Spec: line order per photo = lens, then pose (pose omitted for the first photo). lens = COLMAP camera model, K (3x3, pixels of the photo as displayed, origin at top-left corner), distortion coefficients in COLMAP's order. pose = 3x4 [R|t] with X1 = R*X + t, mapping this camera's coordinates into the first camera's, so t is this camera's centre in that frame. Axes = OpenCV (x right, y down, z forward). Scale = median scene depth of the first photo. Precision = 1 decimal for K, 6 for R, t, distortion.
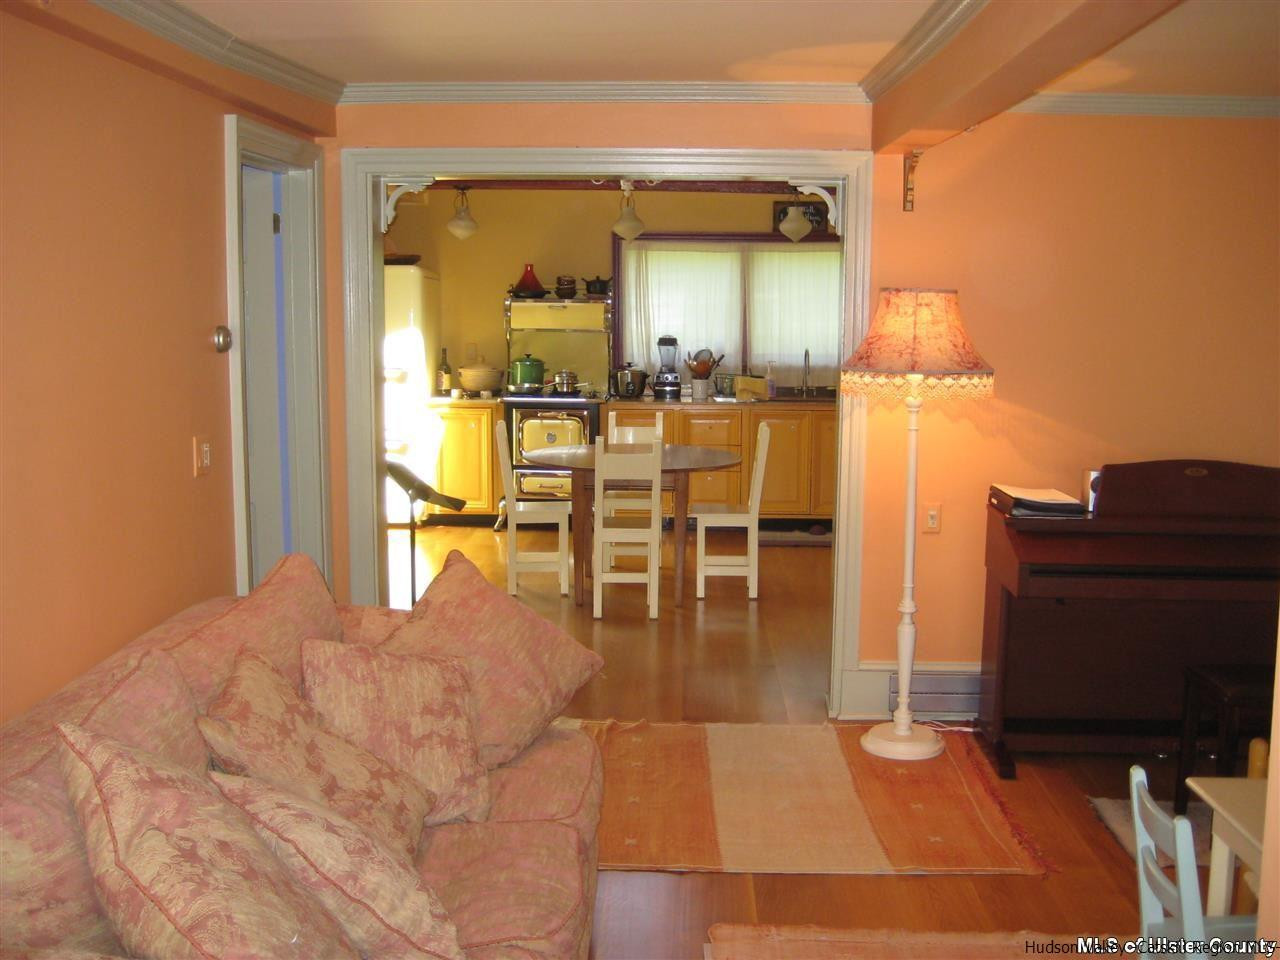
lens RADIAL K [[1337.8, 0, 640.0], [0, 1337.8, 480.0], [0, 0, 1]] dist [-0.155327, 0.216577]
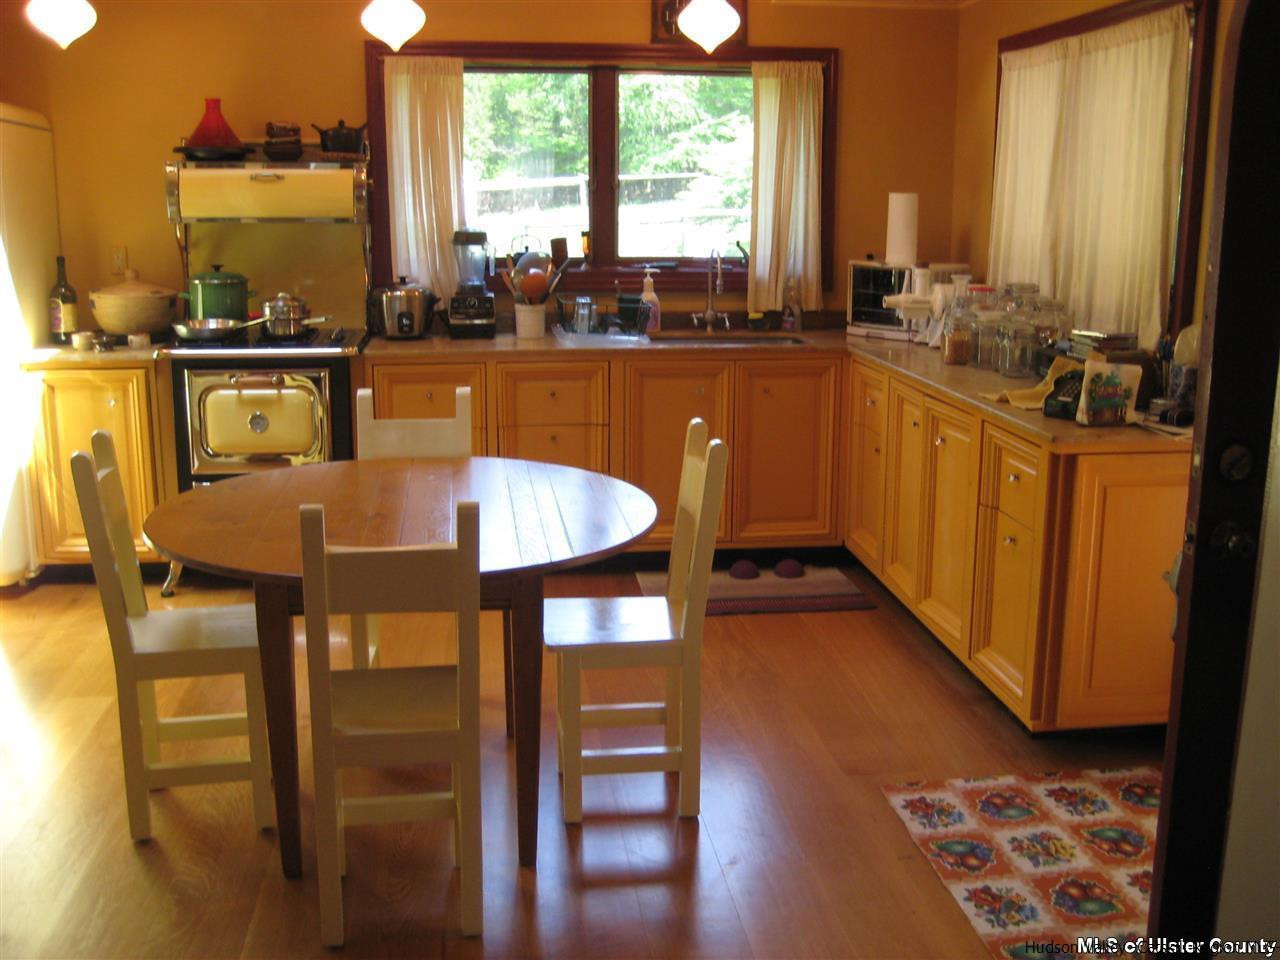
lens RADIAL K [[1337.8, 0, 640.0], [0, 1337.8, 480.0], [0, 0, 1]] dist [-0.155327, 0.216577]
pose [[0.987649, -0.033358, 0.153090, 0.002385], [0.021013, 0.996447, 0.081562, -0.048182], [-0.155267, -0.077338, 0.984841, 0.448852]]
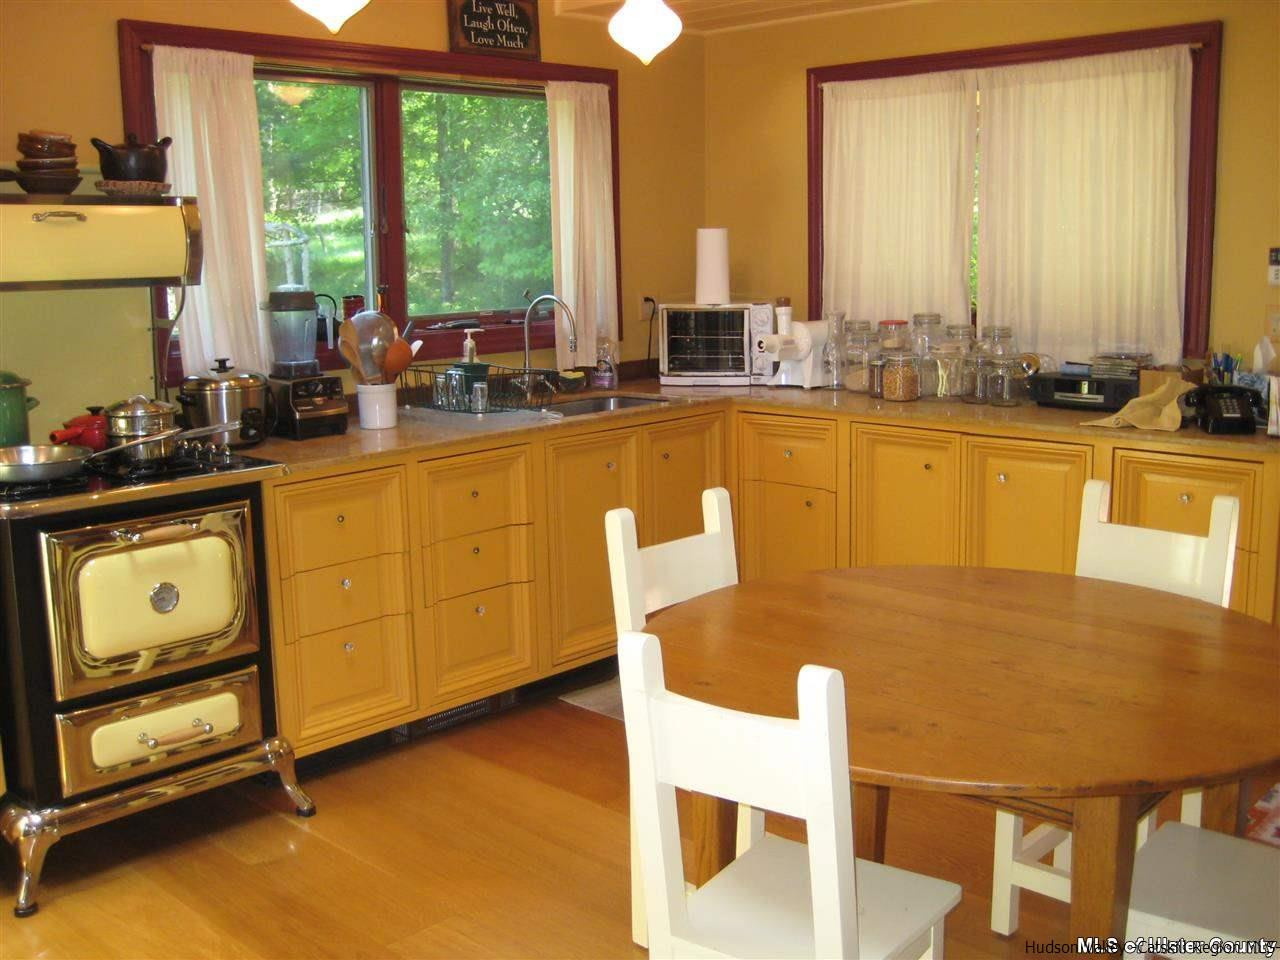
lens RADIAL K [[1337.8, 0, 640.0], [0, 1337.8, 480.0], [0, 0, 1]] dist [-0.155327, 0.216577]
pose [[0.659751, -0.150562, 0.736247, -0.227065], [0.121736, 0.988196, 0.092998, -0.077075], [-0.741558, 0.028272, 0.670292, 0.677452]]
